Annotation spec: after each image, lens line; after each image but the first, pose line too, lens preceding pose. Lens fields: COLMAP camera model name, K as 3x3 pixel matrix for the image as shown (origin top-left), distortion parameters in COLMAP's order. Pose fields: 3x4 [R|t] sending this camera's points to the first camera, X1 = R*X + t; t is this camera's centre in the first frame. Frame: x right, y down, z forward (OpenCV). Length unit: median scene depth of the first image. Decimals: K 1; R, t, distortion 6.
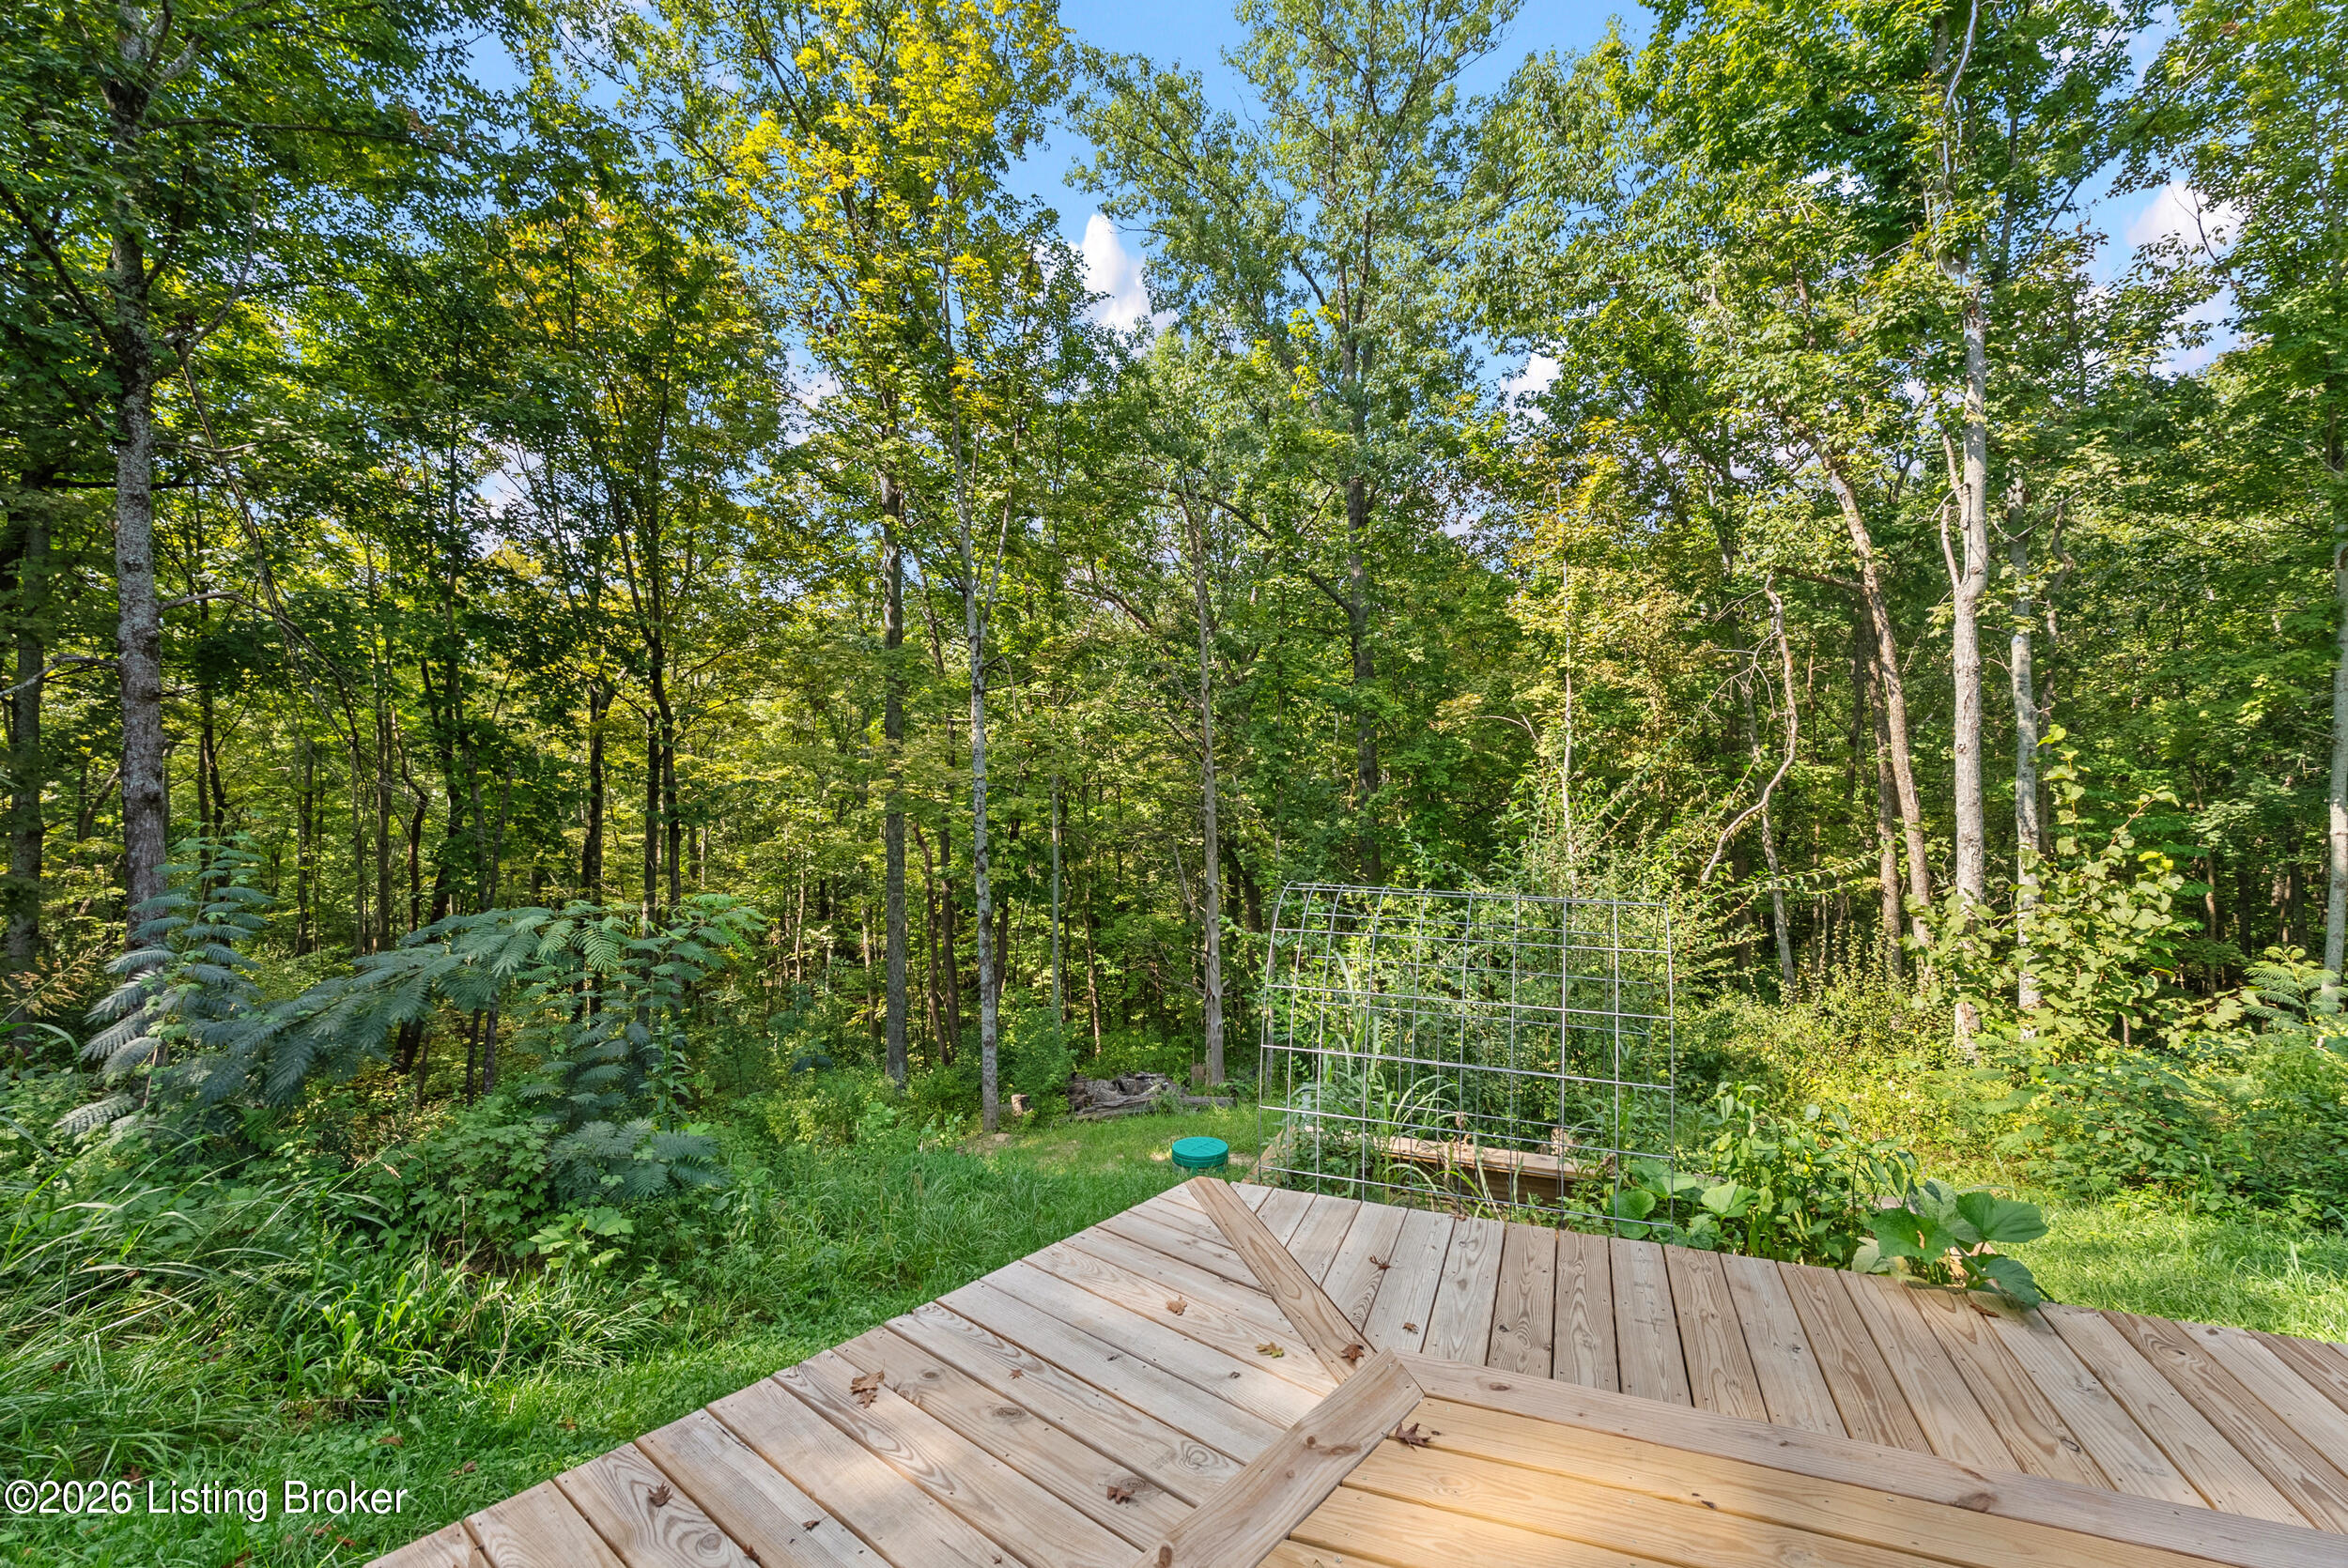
lens RADIAL K [[1052.1, 0, 1139.5], [0, 1052.1, 781.0], [0, 0, 1]] dist [-0.000119, -0.000164]
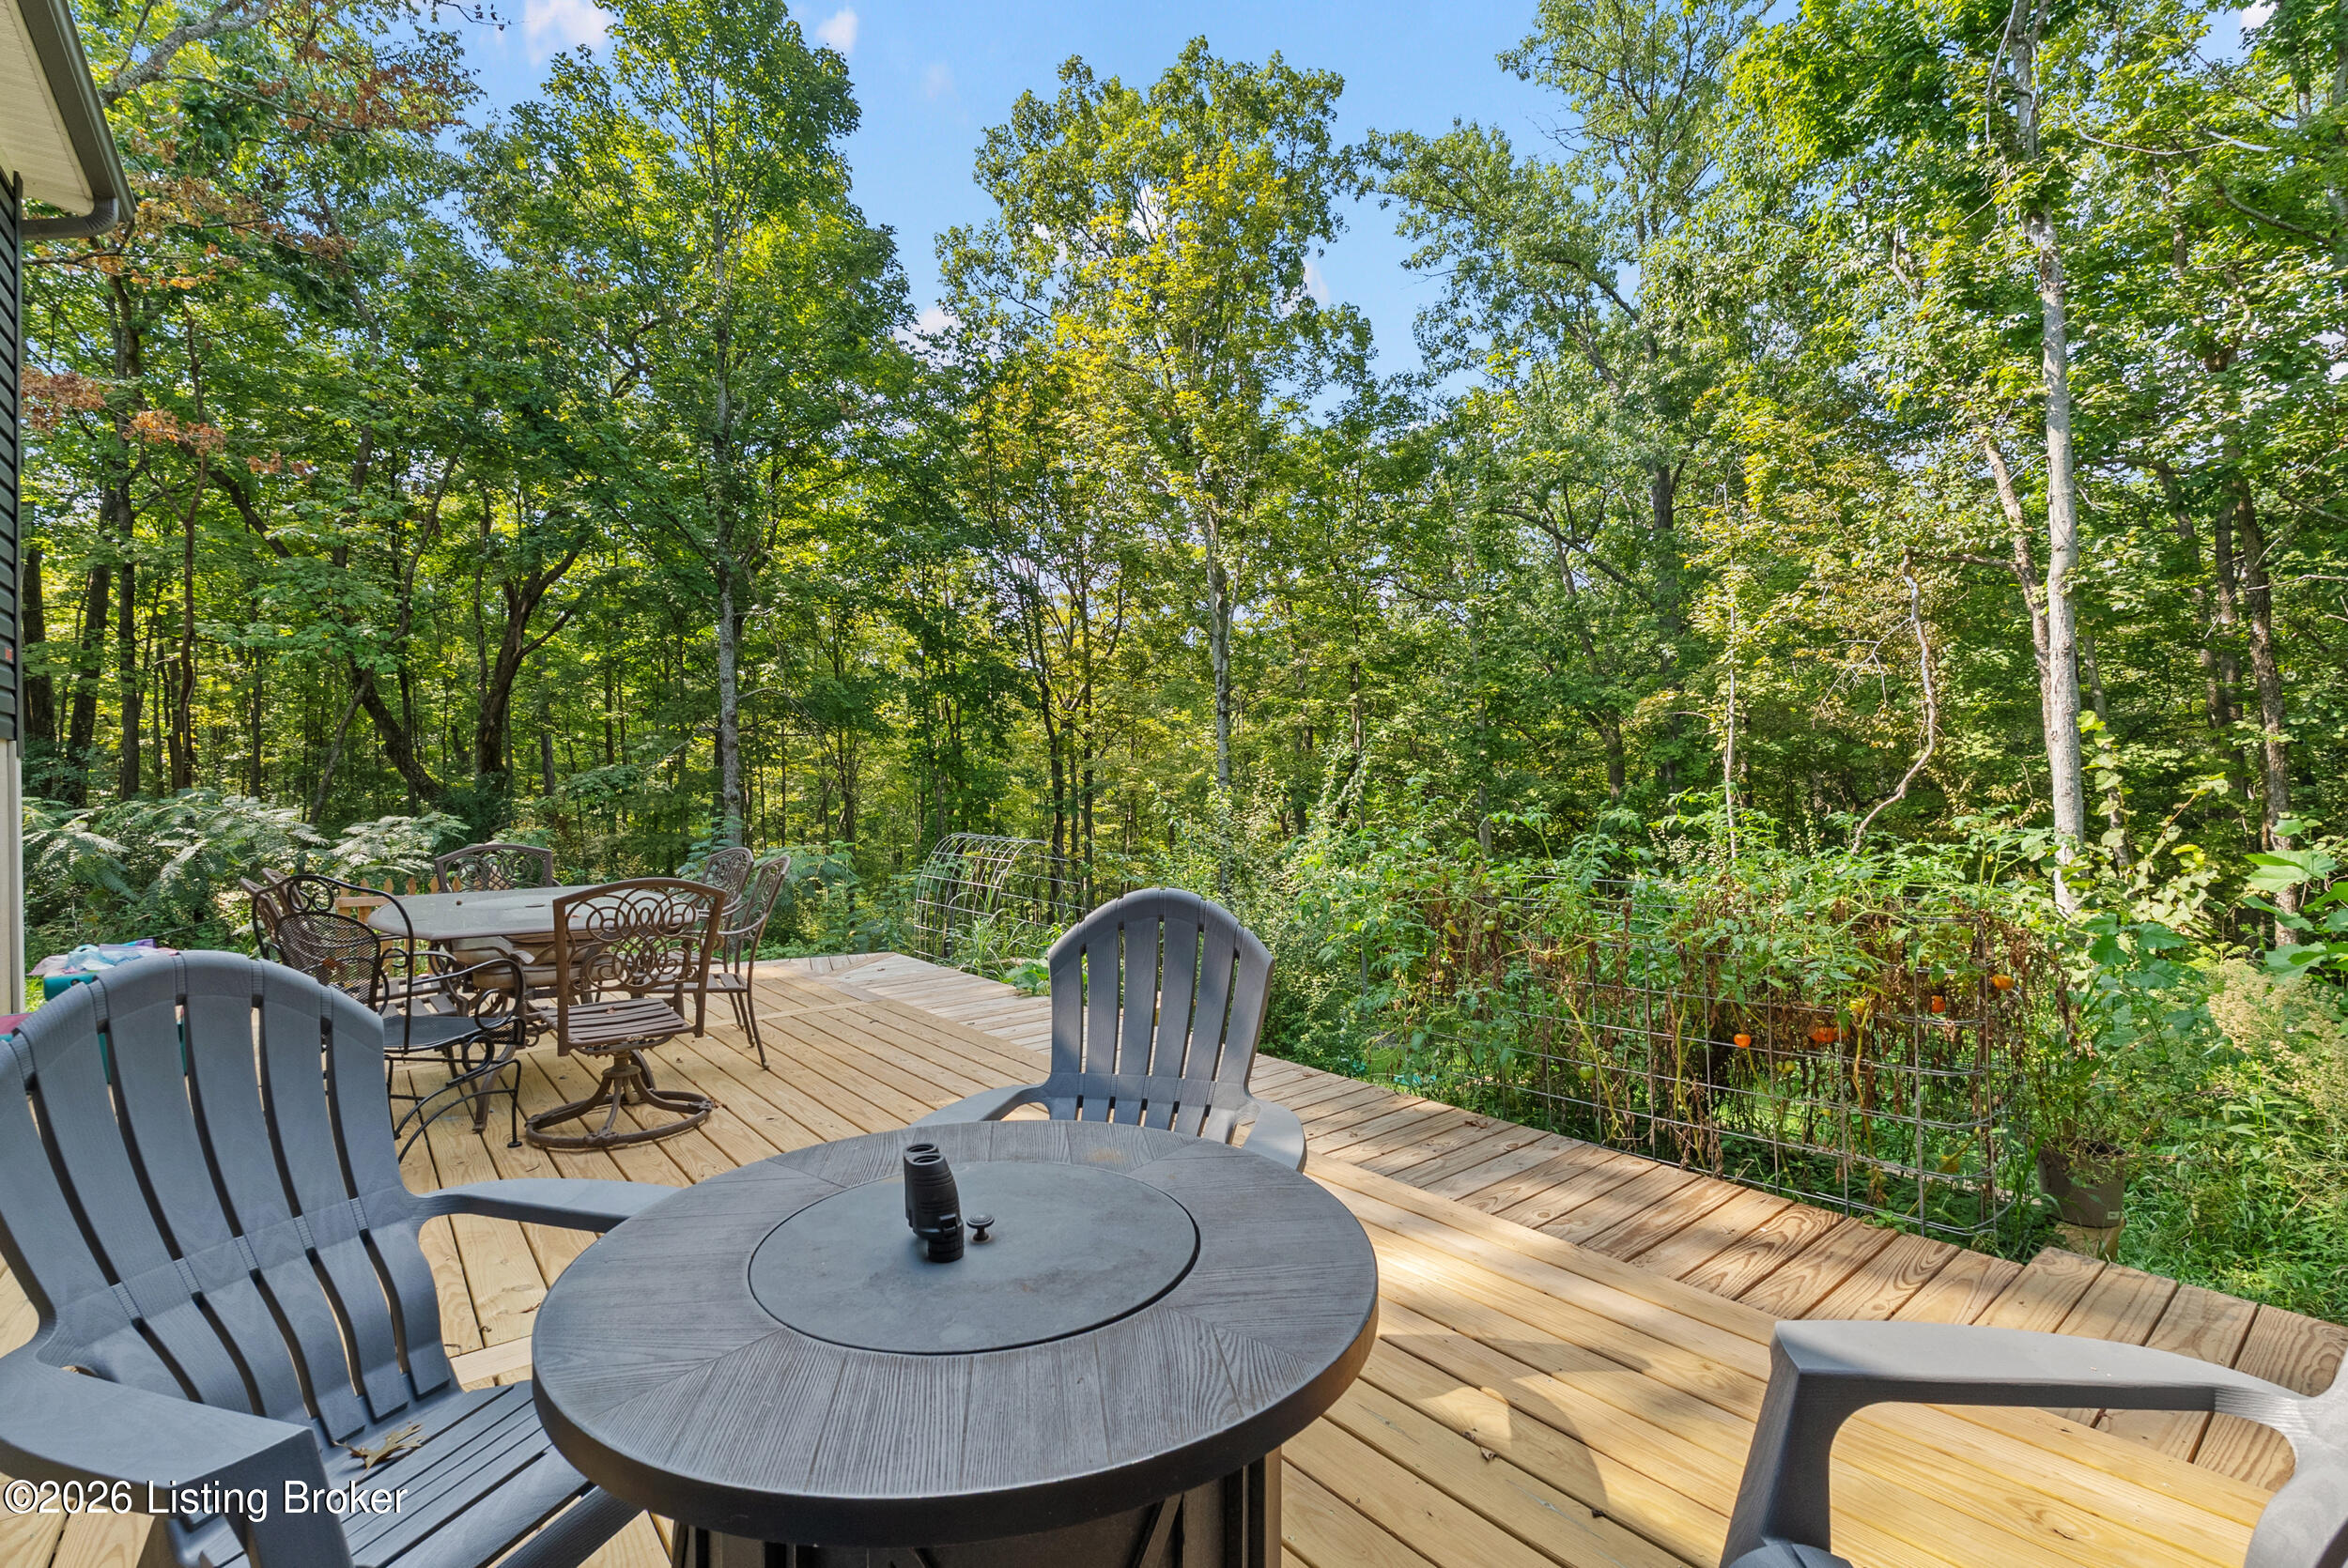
lens RADIAL K [[1052.1, 0, 1139.5], [0, 1052.1, 781.0], [0, 0, 1]] dist [-0.000119, -0.000164]
pose [[0.866590, -0.028788, -0.498190, 0.435946], [0.033611, 0.999435, 0.000713, -0.014858], [0.497888, -0.017362, 0.867067, -0.189160]]
